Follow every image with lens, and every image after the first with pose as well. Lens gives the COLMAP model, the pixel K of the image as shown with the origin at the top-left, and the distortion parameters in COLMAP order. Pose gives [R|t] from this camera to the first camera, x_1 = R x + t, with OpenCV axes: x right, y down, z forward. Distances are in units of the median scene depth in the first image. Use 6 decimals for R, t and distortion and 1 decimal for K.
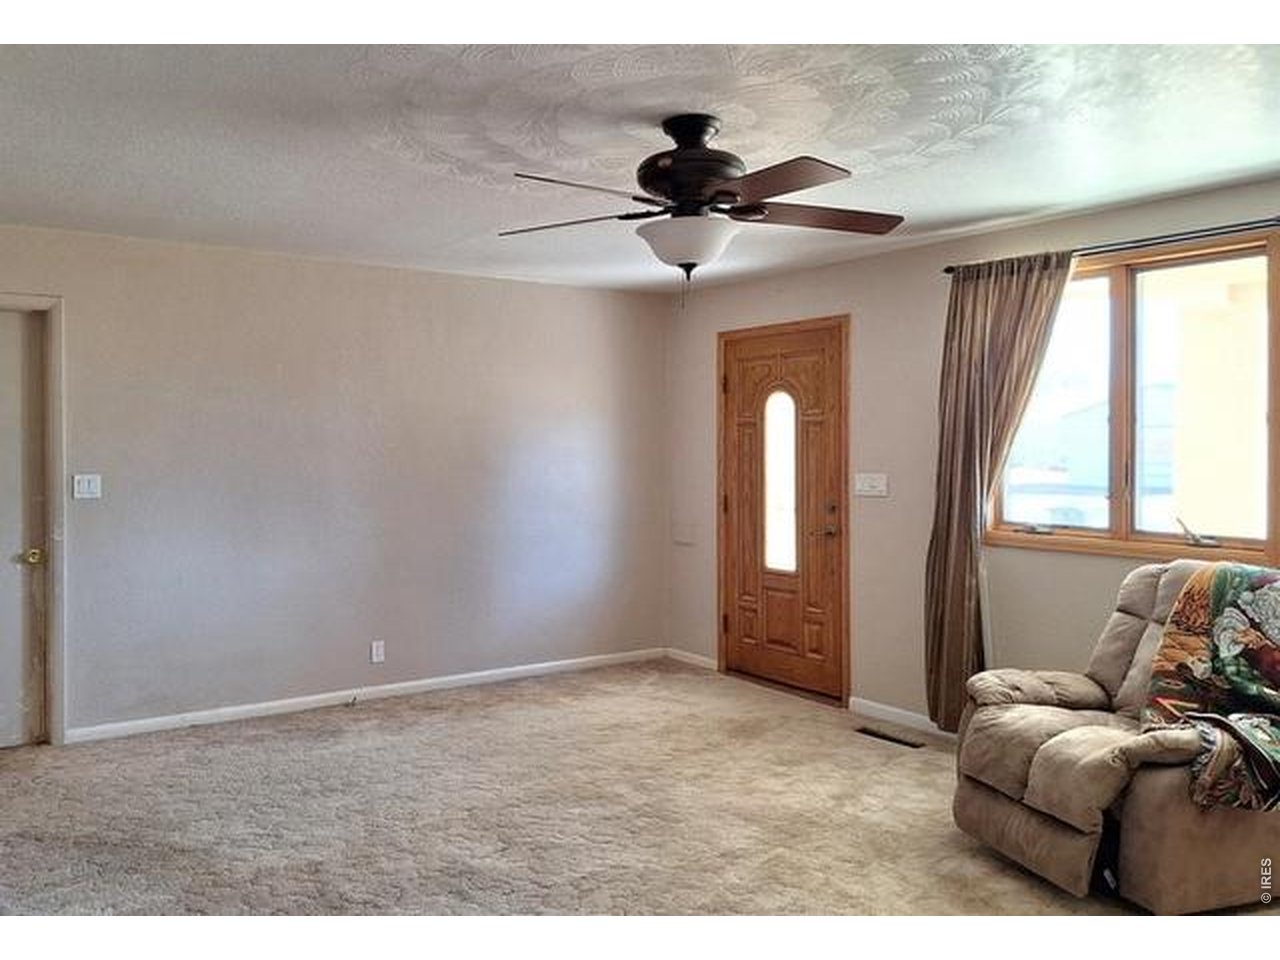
lens RADIAL K [[940.5, 0, 616.7], [0, 940.5, 485.3], [0, 0, 1]] dist [0.157147, -0.144039]
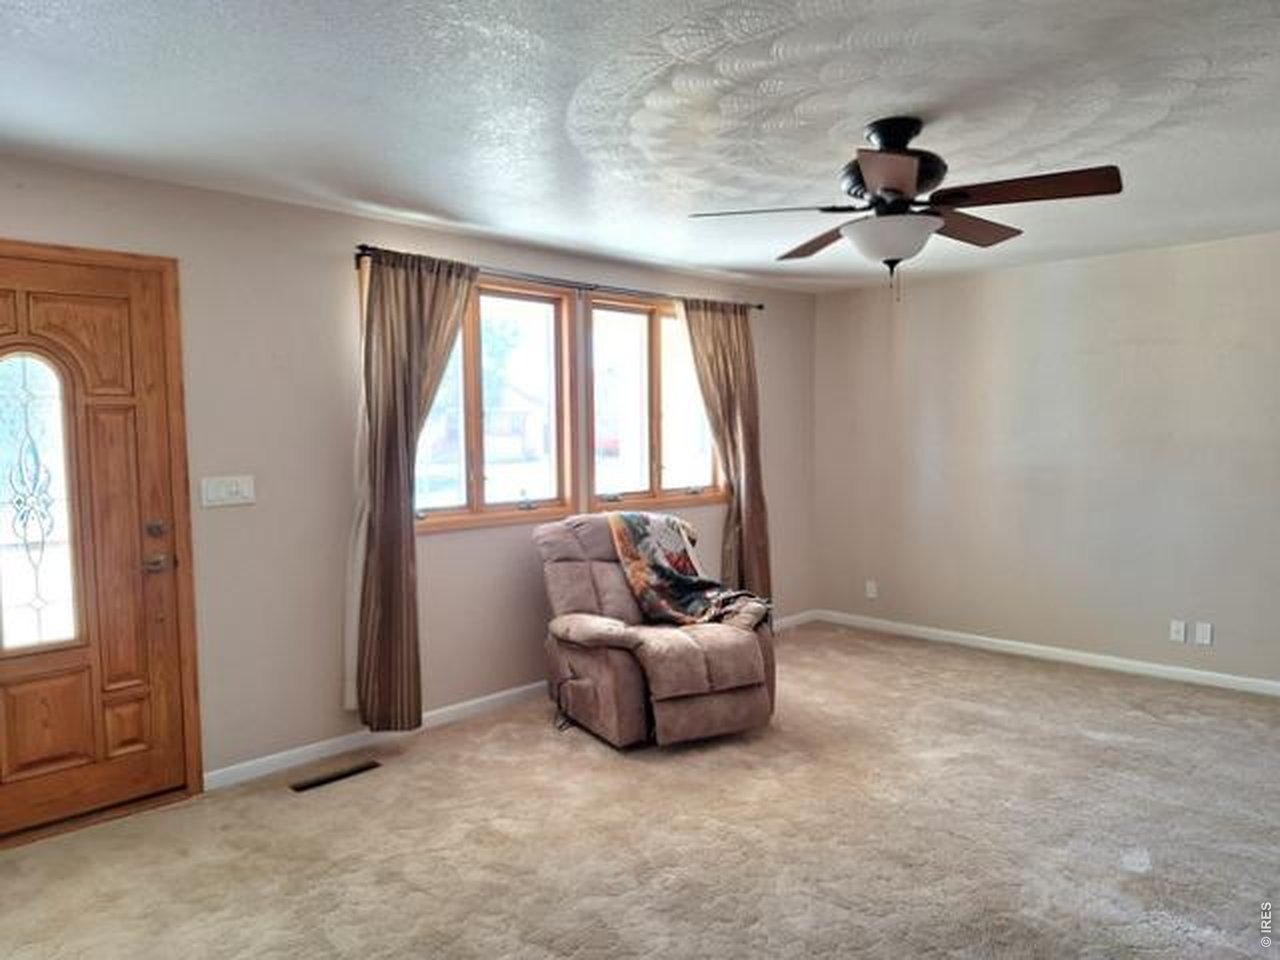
lens RADIAL K [[862.7, 0, 609.3], [0, 862.7, 493.4], [0, 0, 1]] dist [0.097404, -0.107689]
pose [[-0.086448, -0.072595, 0.993608, -0.493845], [0.057640, 0.995306, 0.077734, -0.037852], [-0.994587, 0.063992, -0.081858, 0.783721]]
